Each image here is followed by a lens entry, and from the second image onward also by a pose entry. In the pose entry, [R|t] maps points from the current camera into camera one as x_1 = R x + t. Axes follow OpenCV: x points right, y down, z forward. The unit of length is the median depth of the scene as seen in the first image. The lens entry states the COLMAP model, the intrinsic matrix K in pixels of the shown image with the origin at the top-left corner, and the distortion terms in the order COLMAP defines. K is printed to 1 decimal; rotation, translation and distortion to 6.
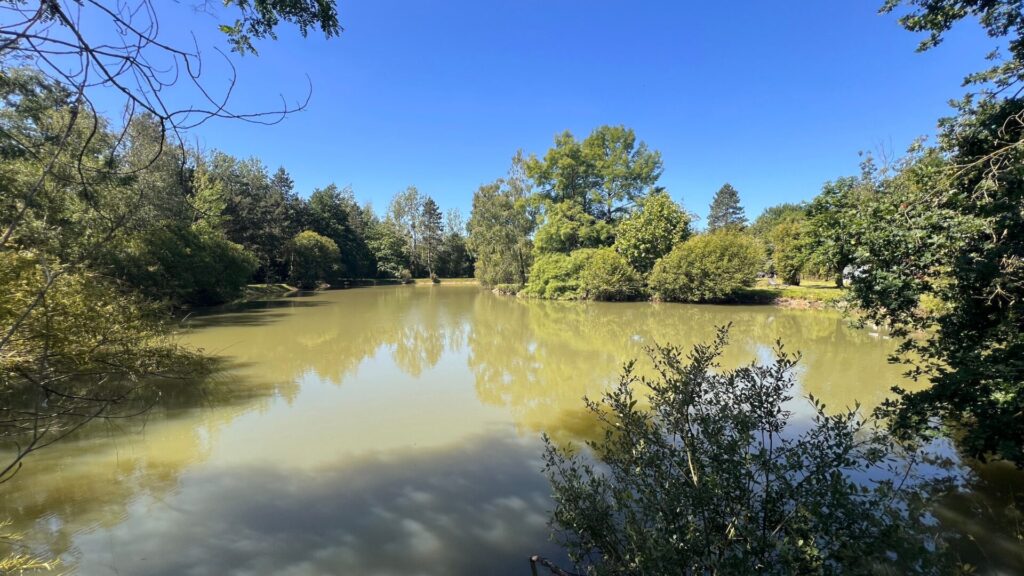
lens RADIAL K [[414.8, 0, 512.5], [0, 414.8, 294.3], [0, 0, 1]] dist [-0.000423, 0.000205]
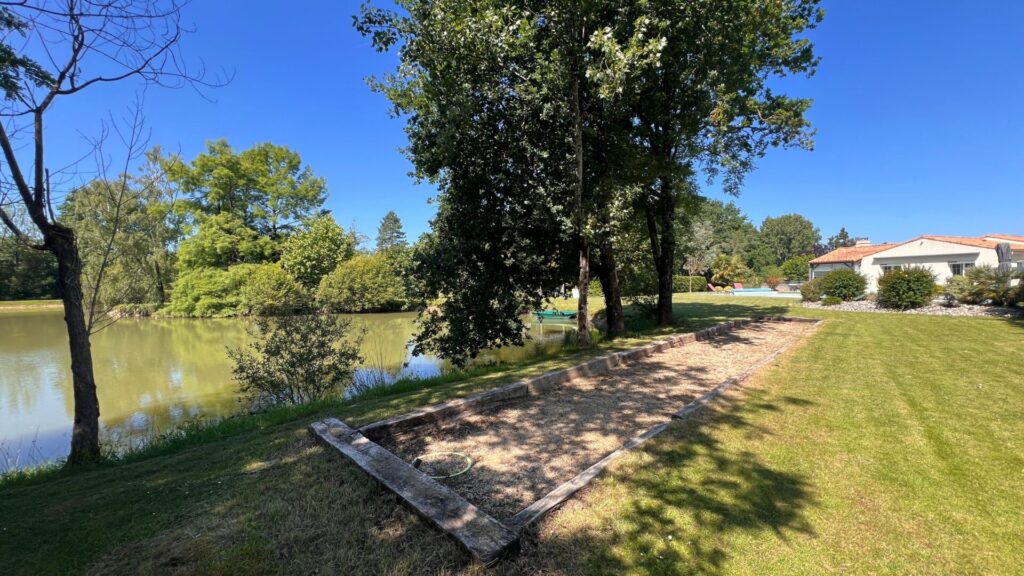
lens RADIAL K [[404.5, 0, 513.6], [0, 404.5, 283.9], [0, 0, 1]] dist [-0.010335, -0.000293]
pose [[0.726168, -0.000318, 0.687517, -0.018251], [0.046072, 0.997775, -0.048201, 0.010963], [-0.685971, 0.066677, 0.724567, -0.103574]]
